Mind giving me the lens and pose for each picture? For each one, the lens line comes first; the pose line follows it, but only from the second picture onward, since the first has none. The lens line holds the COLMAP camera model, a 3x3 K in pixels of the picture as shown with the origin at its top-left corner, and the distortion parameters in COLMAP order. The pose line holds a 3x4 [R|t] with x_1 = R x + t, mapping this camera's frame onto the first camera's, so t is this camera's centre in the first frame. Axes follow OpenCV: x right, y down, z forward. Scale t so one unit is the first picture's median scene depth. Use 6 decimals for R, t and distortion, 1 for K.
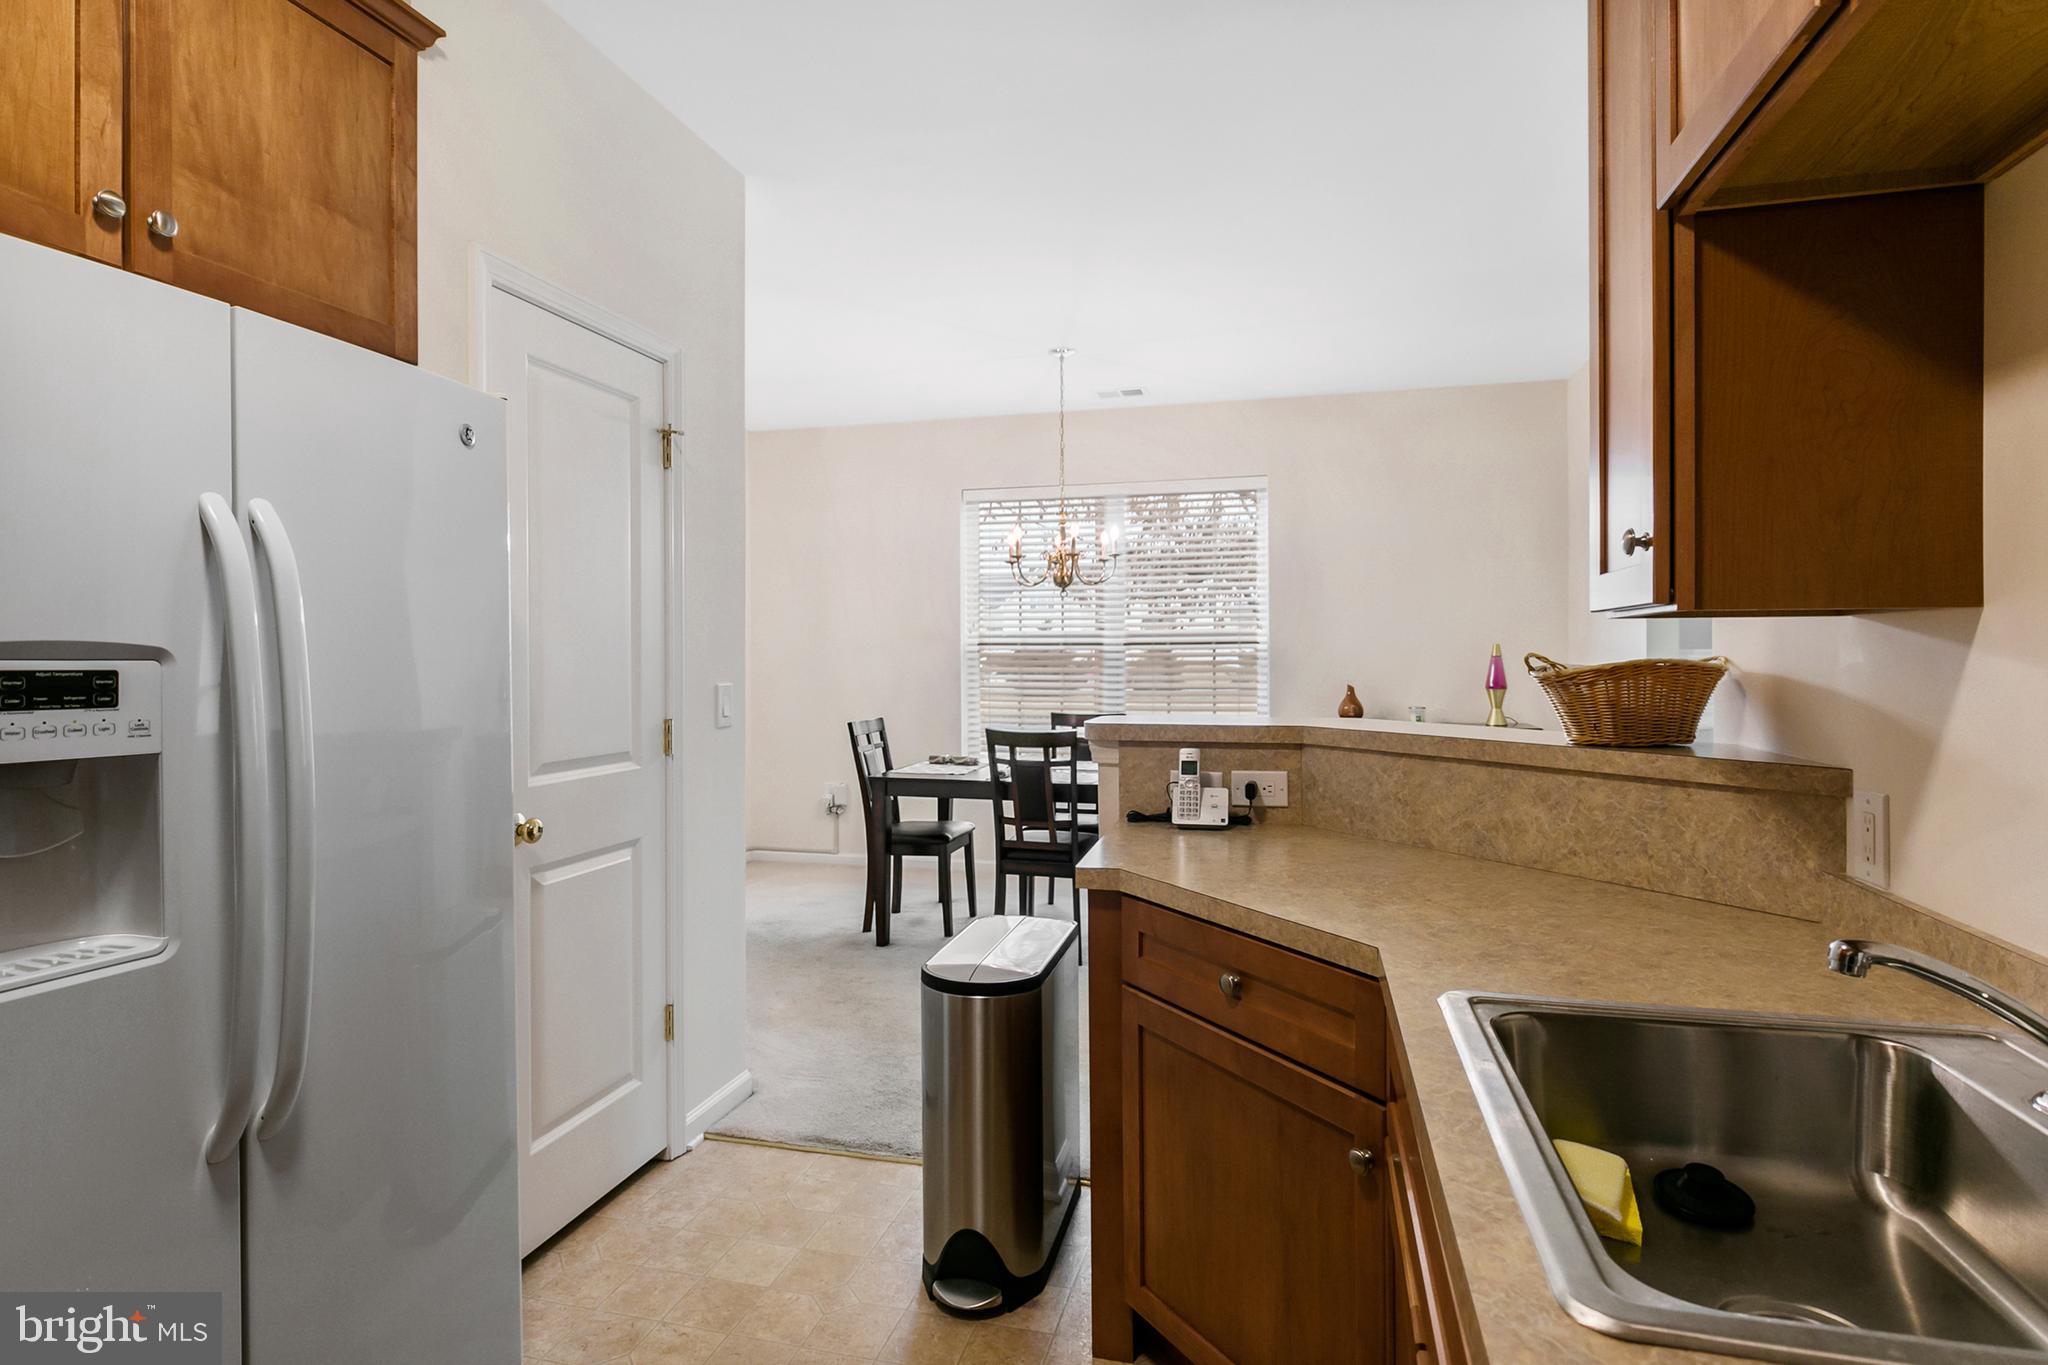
lens RADIAL K [[1046.7, 0, 1020.7], [0, 1046.7, 660.9], [0, 0, 1]] dist [0.004250, -0.001644]
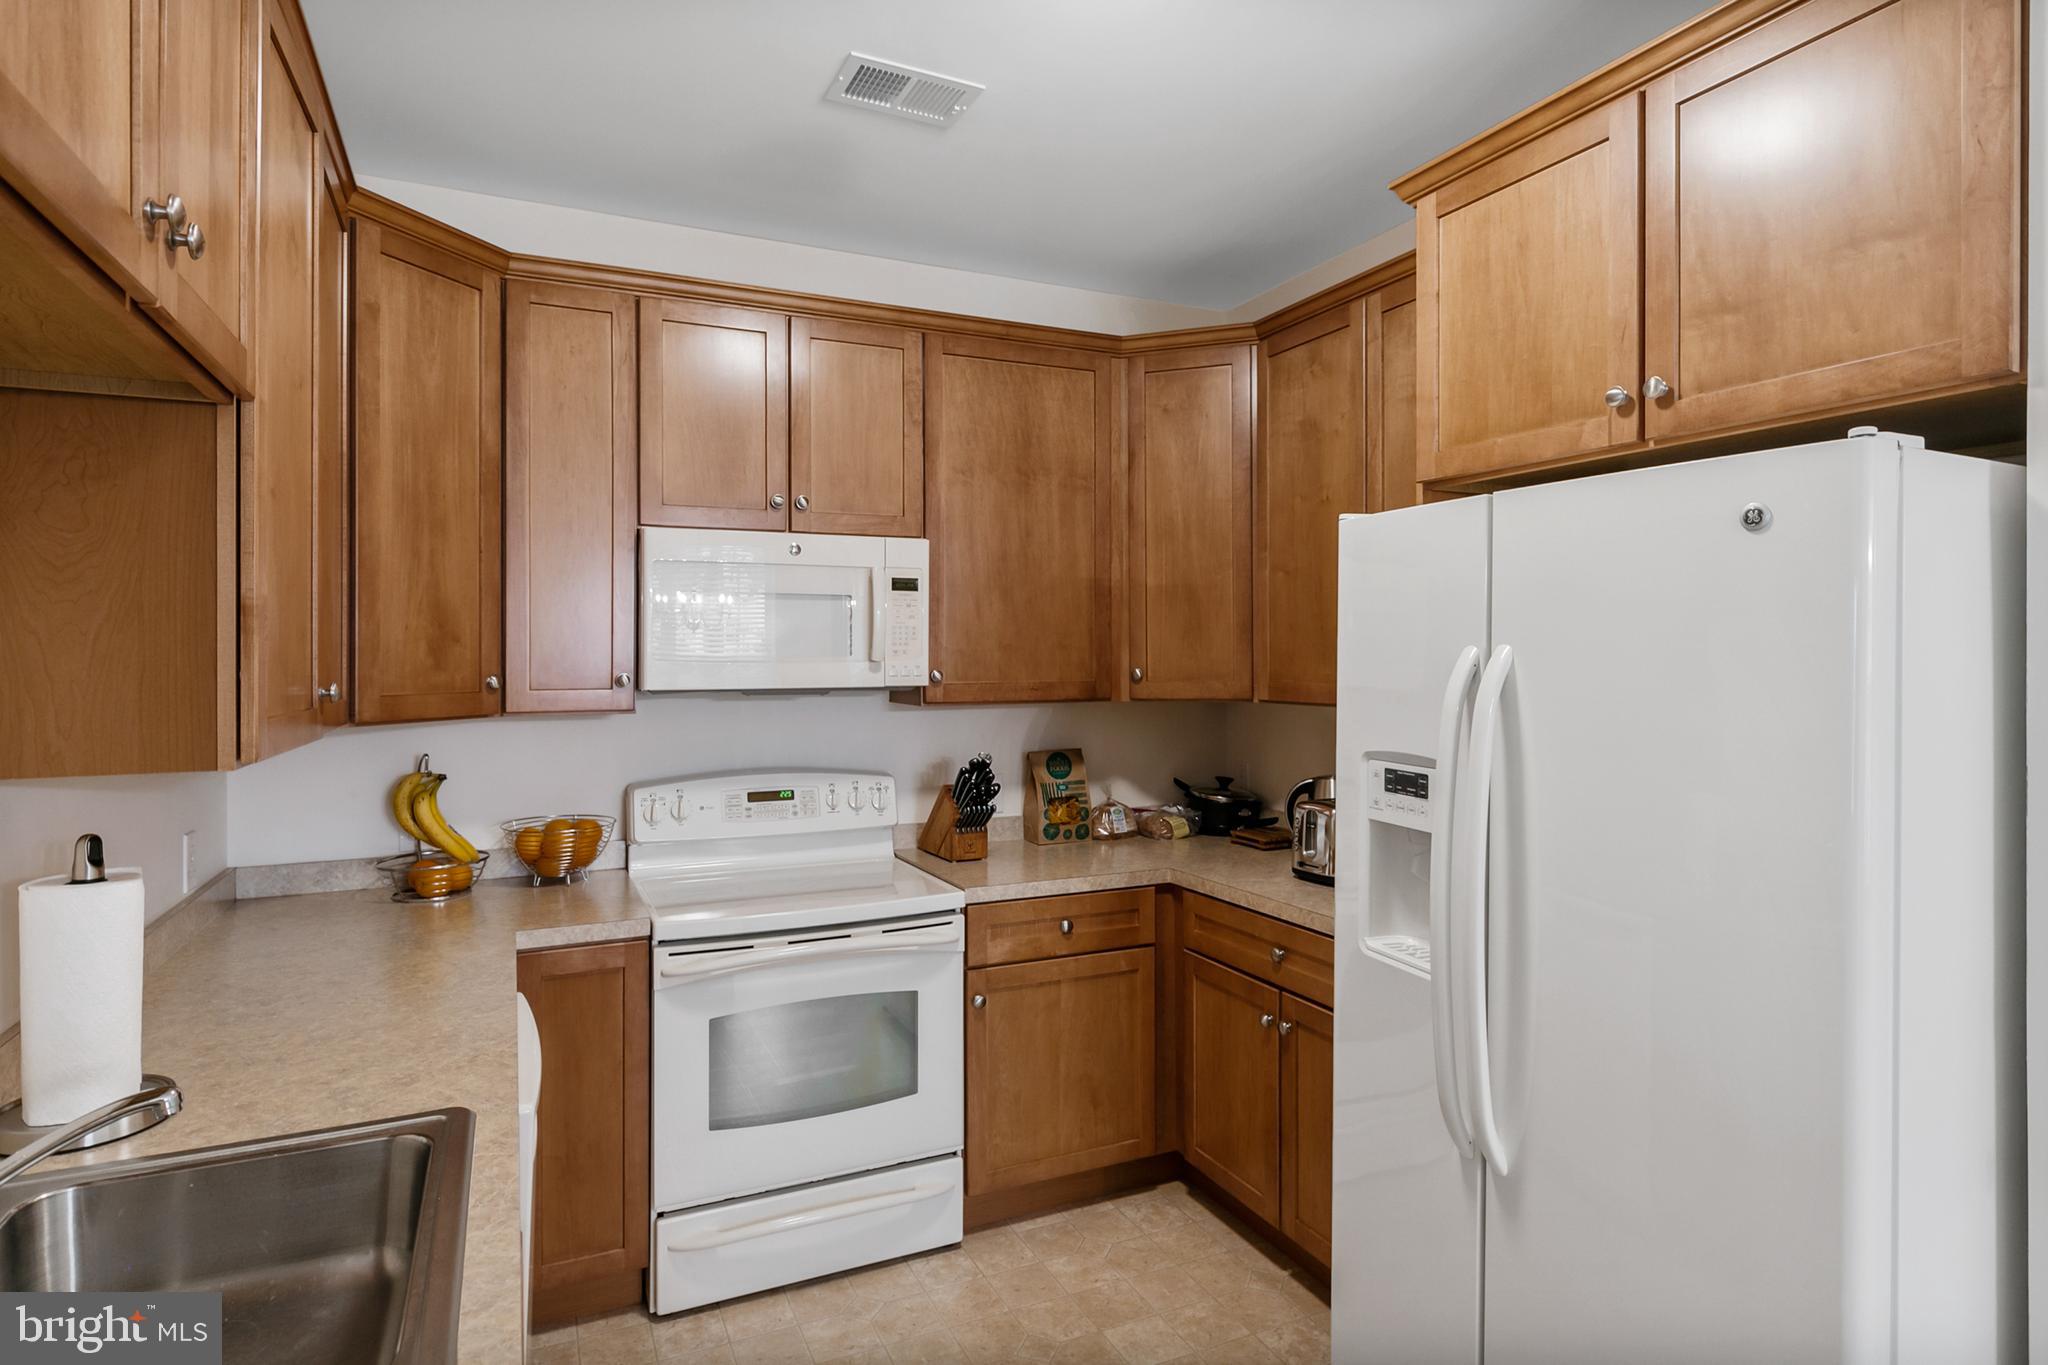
lens RADIAL K [[1021.8, 0, 968.1], [0, 1021.8, 651.2], [0, 0, 1]] dist [-0.006308, -0.003291]
pose [[-0.774439, 0.009134, -0.632583, 0.357751], [0.001069, 0.999913, 0.013129, -0.112003], [0.632648, 0.009492, -0.774381, 1.070006]]
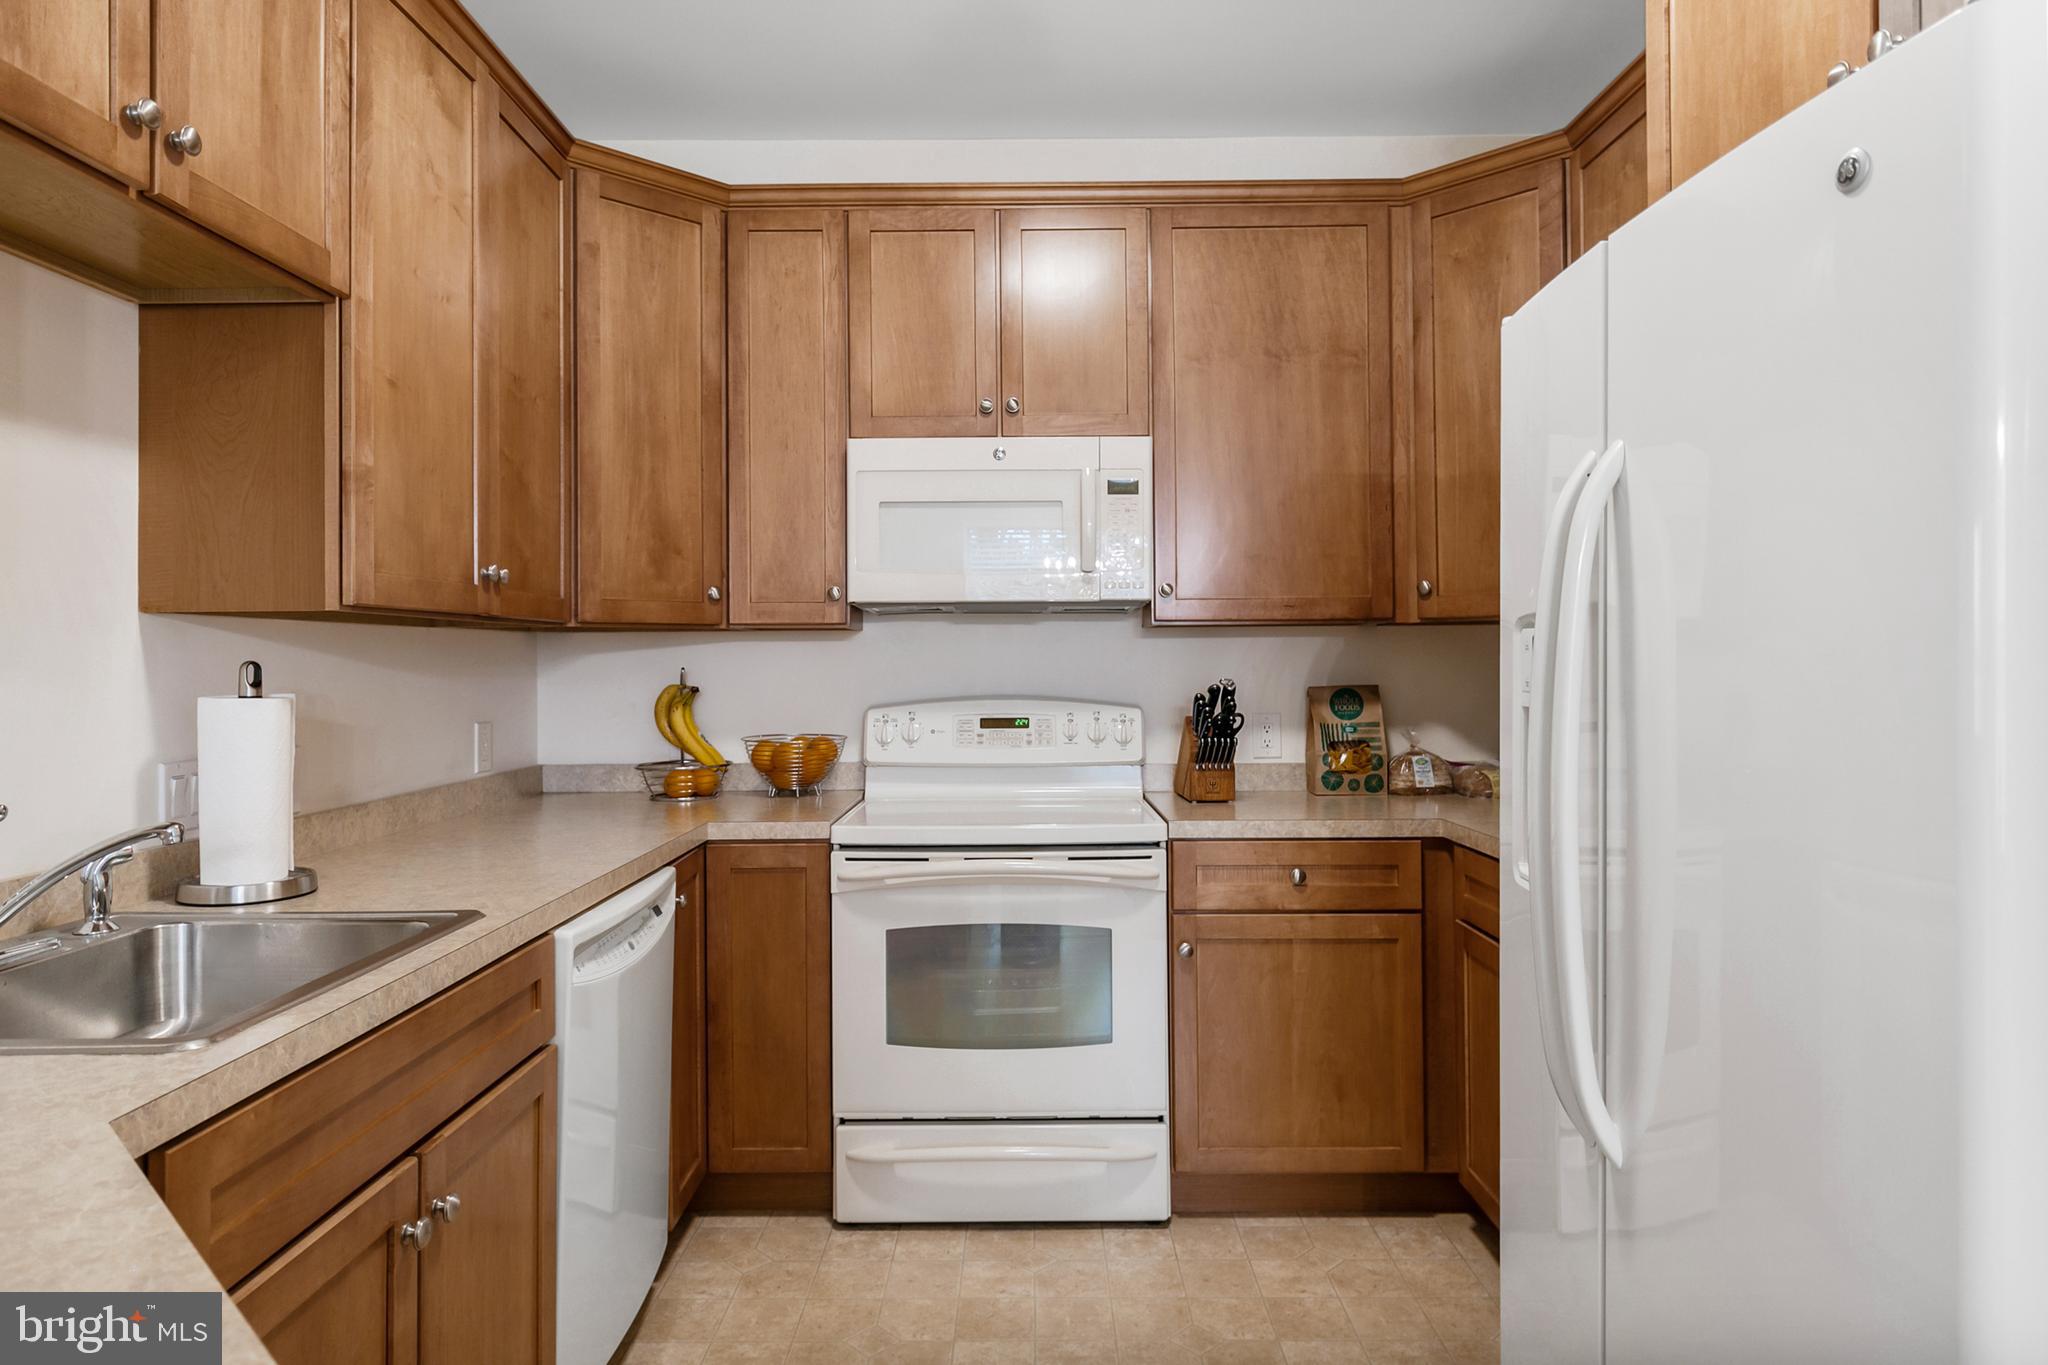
lens RADIAL K [[1127.9, 0, 1042.5], [0, 1127.9, 650.0], [0, 0, 1]] dist [-0.000914, -0.000841]
pose [[-0.961559, 0.012106, -0.274332, 0.017790], [0.010701, 0.999921, 0.006616, 0.007324], [0.274390, 0.003426, -0.961612, 1.250009]]
